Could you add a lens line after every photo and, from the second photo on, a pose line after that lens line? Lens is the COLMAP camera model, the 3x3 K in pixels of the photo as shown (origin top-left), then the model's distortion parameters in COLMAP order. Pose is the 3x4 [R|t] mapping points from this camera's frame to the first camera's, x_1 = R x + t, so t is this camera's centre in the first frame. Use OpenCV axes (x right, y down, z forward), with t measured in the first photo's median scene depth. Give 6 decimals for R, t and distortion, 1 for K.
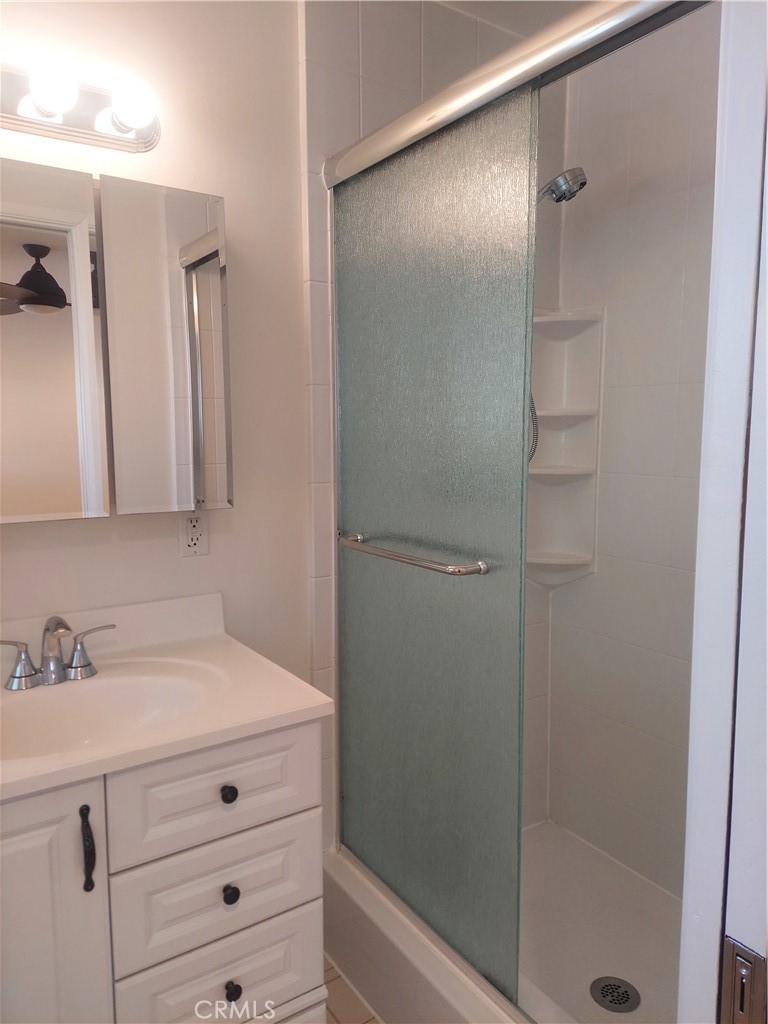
lens RADIAL K [[722.5, 0, 384.0], [0, 722.5, 512.0], [0, 0, 1]] dist [0.005197, 0.000141]
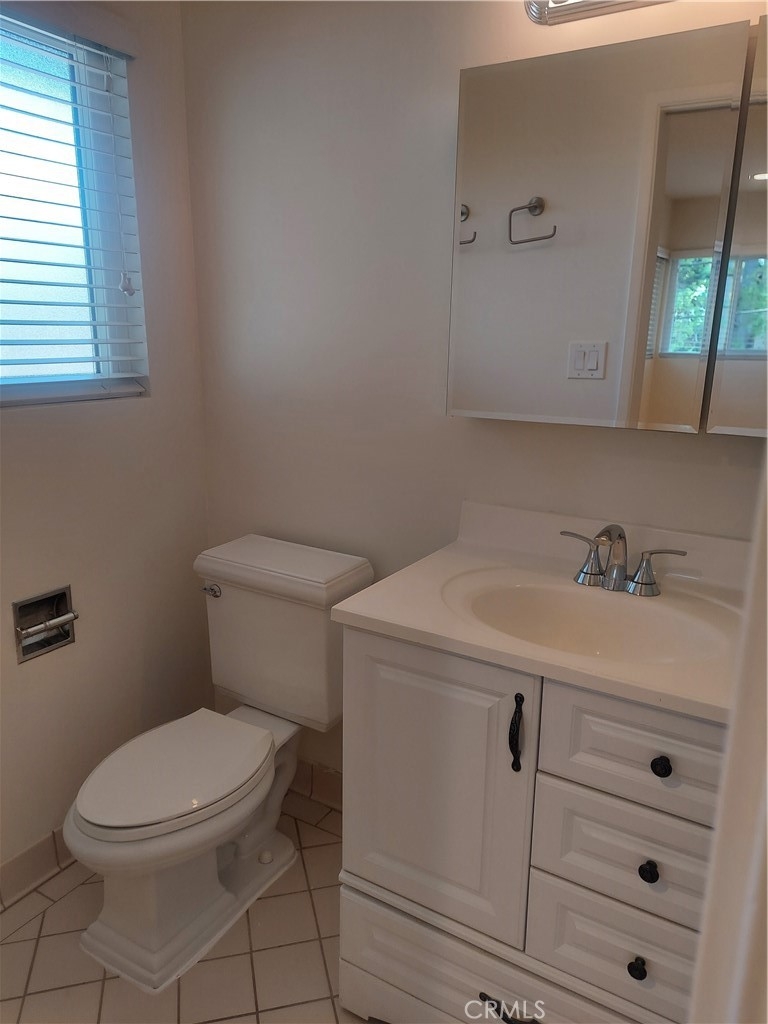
lens RADIAL K [[722.5, 0, 384.0], [0, 722.5, 512.0], [0, 0, 1]] dist [0.005197, 0.000141]
pose [[0.407032, 0.226877, -0.884789, 0.330141], [-0.121541, 0.973501, 0.193711, -0.031990], [0.905292, 0.028692, 0.423821, 0.309251]]
